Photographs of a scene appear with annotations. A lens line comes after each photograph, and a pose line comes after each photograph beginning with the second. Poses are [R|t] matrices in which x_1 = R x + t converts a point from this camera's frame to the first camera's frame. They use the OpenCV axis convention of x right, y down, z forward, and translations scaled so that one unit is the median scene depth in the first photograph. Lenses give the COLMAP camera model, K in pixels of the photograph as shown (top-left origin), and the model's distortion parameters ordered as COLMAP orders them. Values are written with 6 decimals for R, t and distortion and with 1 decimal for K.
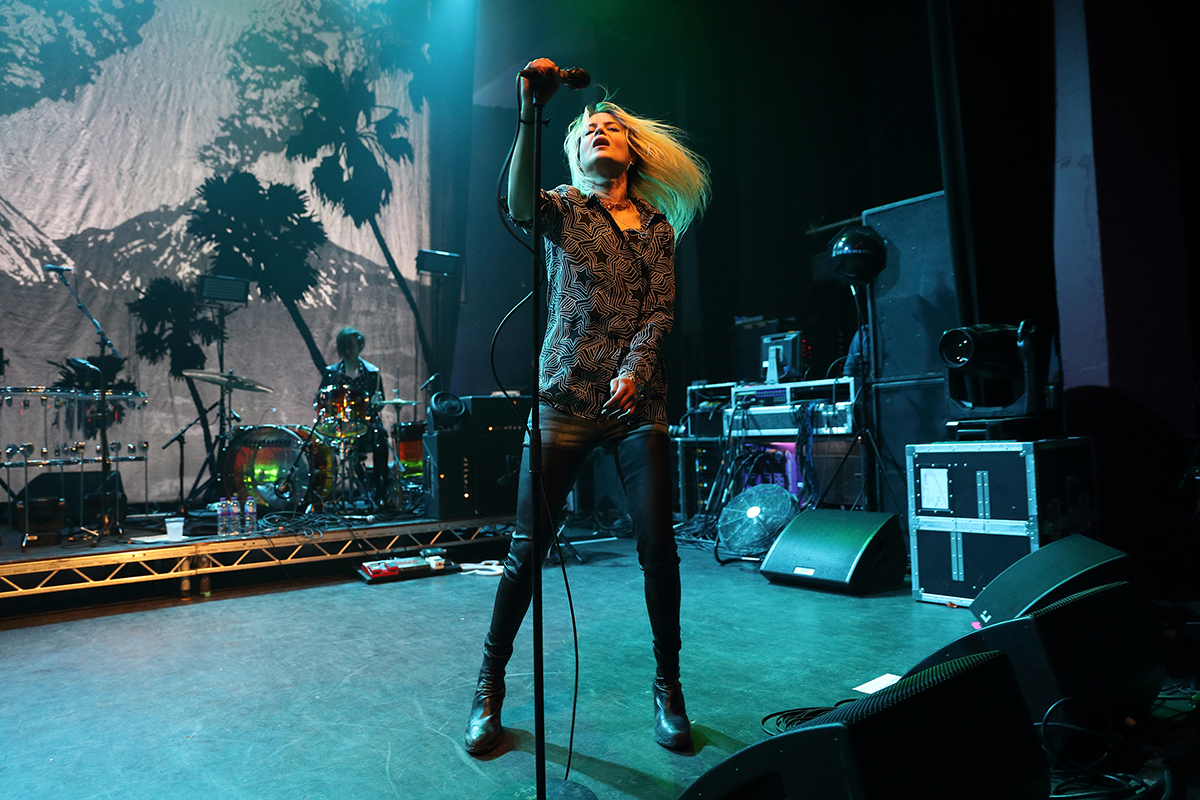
lens RADIAL K [[809.7, 0, 597.0], [0, 809.7, 403.9], [0, 0, 1]] dist [-0.103741, 0.069018]
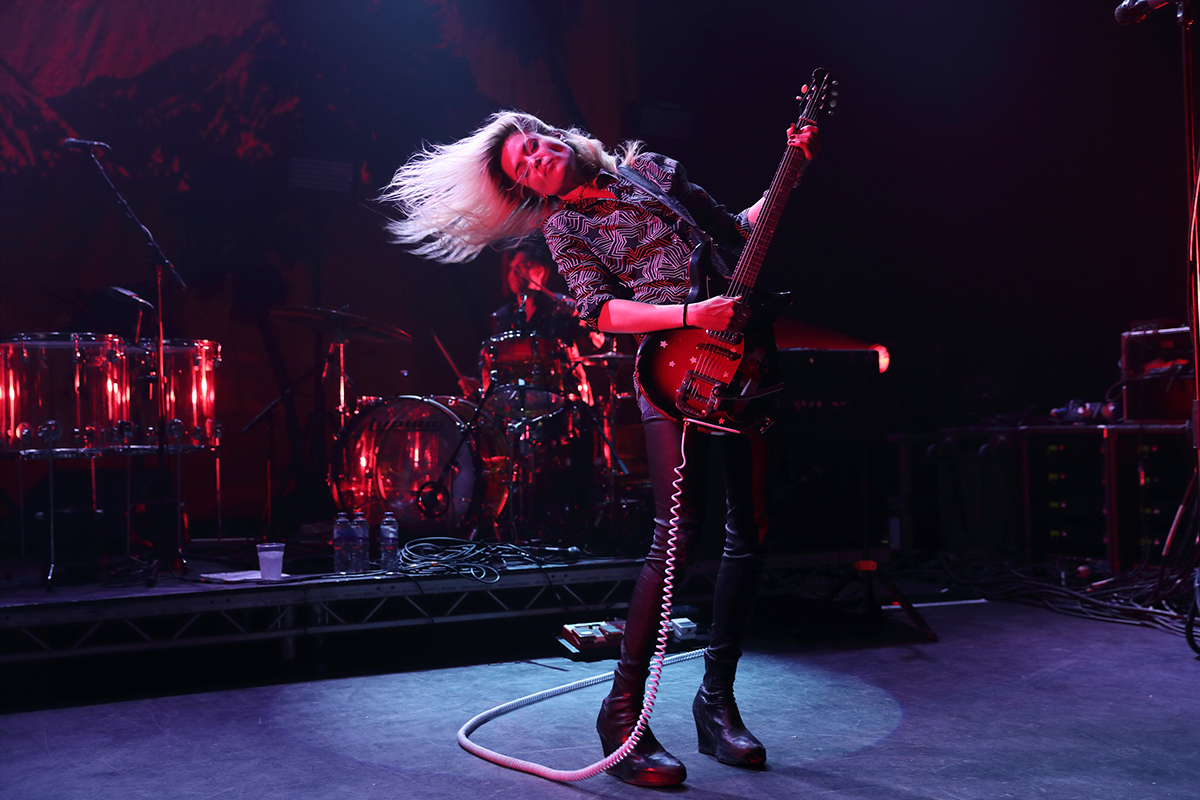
lens RADIAL K [[1405.2, 0, 594.9], [0, 1405.2, 405.5], [0, 0, 1]] dist [0.041350, 0.039308]
pose [[0.976653, 0.008423, -0.214656, -0.024502], [-0.002329, 0.999587, 0.028628, 0.001426], [0.214809, -0.027460, 0.976270, -0.017463]]
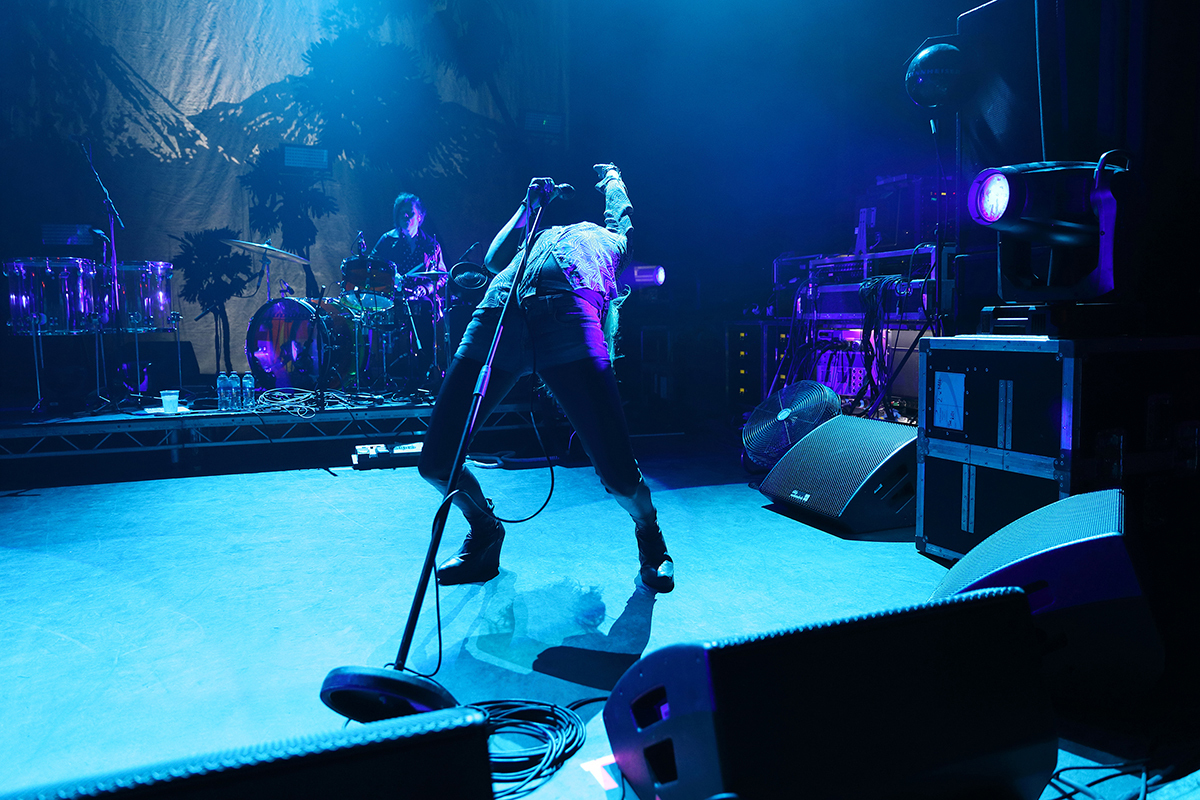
lens RADIAL K [[824.3, 0, 600.0], [0, 824.3, 400.0], [0, 0, 1]] dist [-0.097146, 0.071513]
pose [[0.958489, 0.050728, -0.280582, 0.143530], [-0.010259, 0.989545, 0.143858, 0.002529], [0.284946, -0.135007, 0.948988, 0.100875]]
